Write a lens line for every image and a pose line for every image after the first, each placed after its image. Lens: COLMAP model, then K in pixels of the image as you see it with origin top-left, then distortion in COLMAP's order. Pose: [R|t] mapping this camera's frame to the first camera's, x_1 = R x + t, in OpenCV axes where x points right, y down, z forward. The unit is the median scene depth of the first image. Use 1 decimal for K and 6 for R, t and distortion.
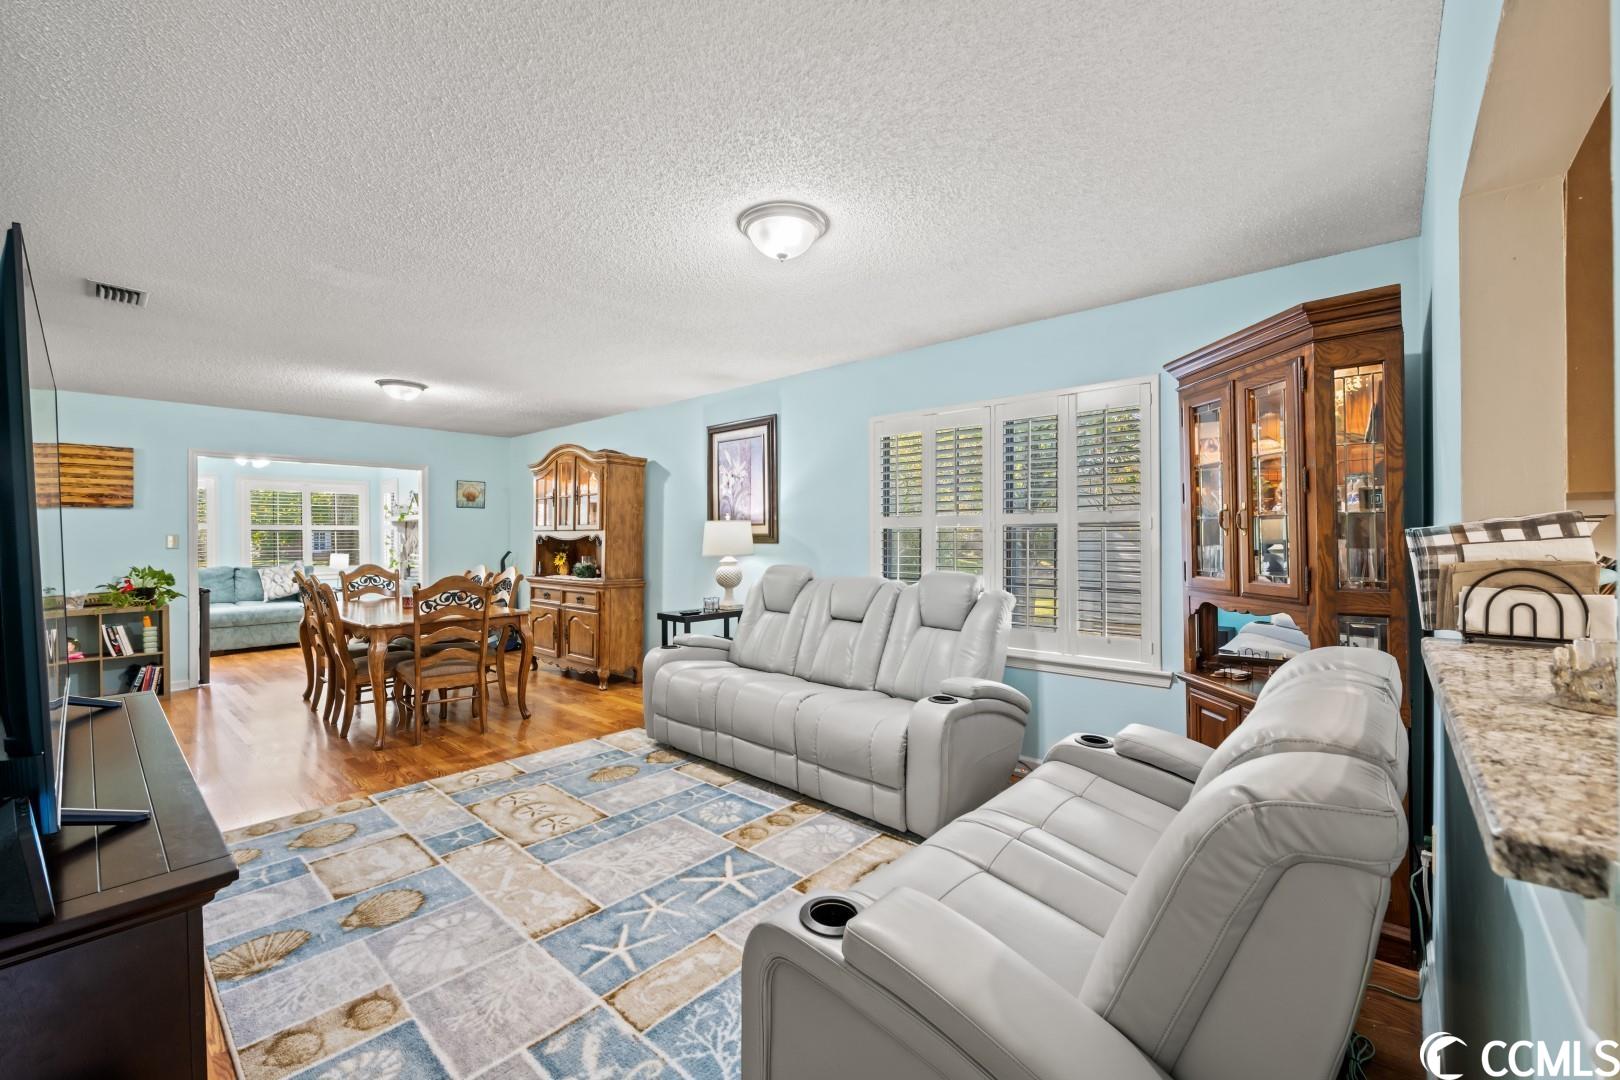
lens RADIAL K [[659.7, 0, 810.0], [0, 659.7, 540.0], [0, 0, 1]] dist [-0.001057, -0.000216]
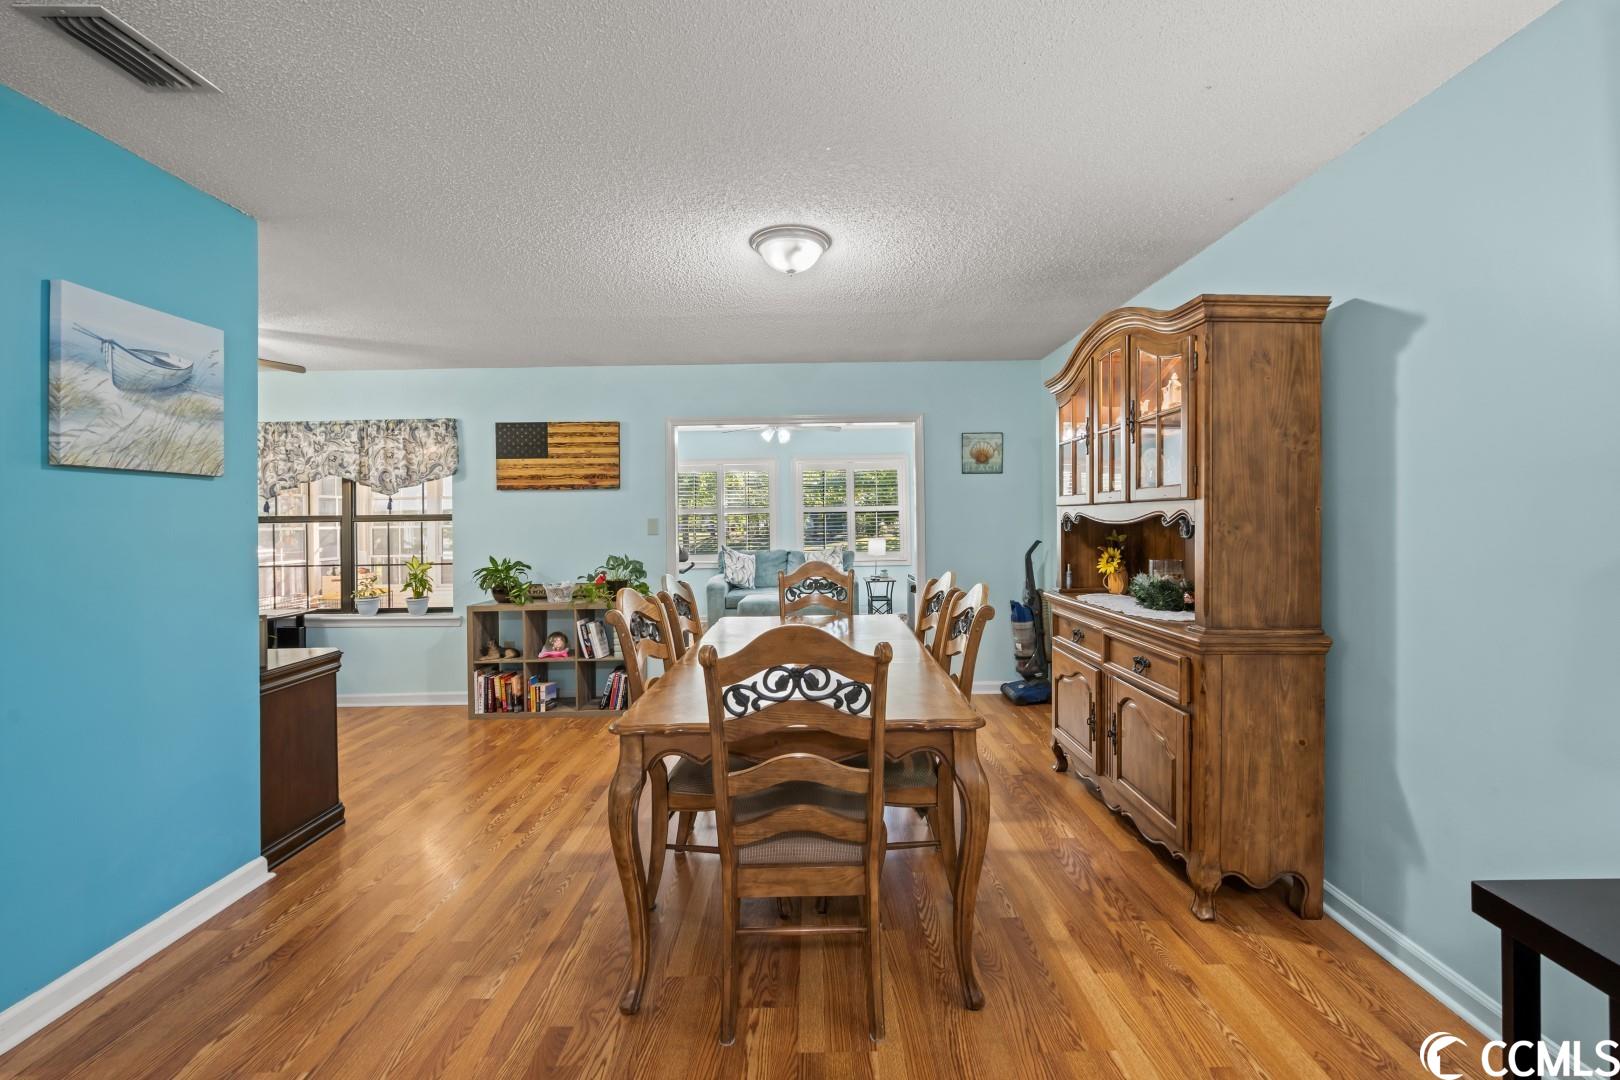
lens RADIAL K [[666.6, 0, 817.5], [0, 666.6, 512.0], [0, 0, 1]] dist [-0.004132, -0.000244]
pose [[0.667008, -0.014262, -0.744914, -0.171042], [0.006990, 0.999893, -0.012885, -0.003782], [0.745018, 0.003388, 0.667036, 0.571150]]
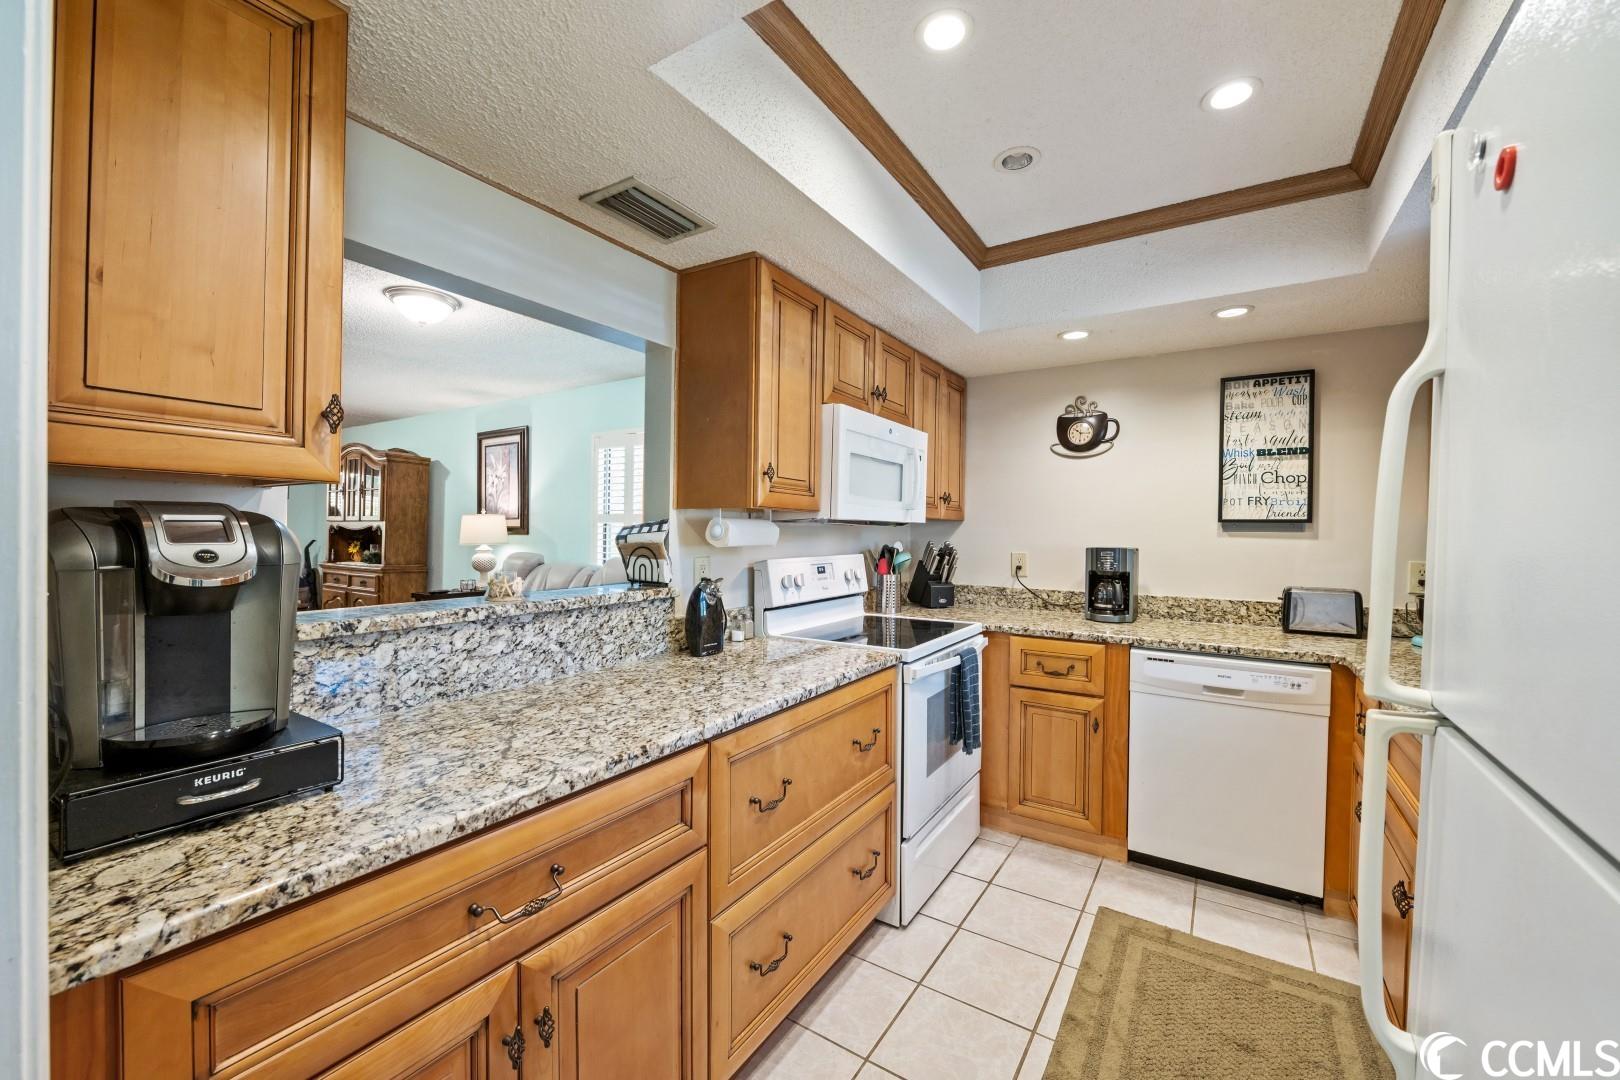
lens RADIAL K [[639.1, 0, 810.0], [0, 639.1, 540.0], [0, 0, 1]] dist [-0.000688, -0.000114]
pose [[0.988950, 0.011660, 0.147790, 0.243128], [-0.012754, 0.999898, 0.006454, 0.000800], [-0.147700, -0.008267, 0.988998, -0.182462]]
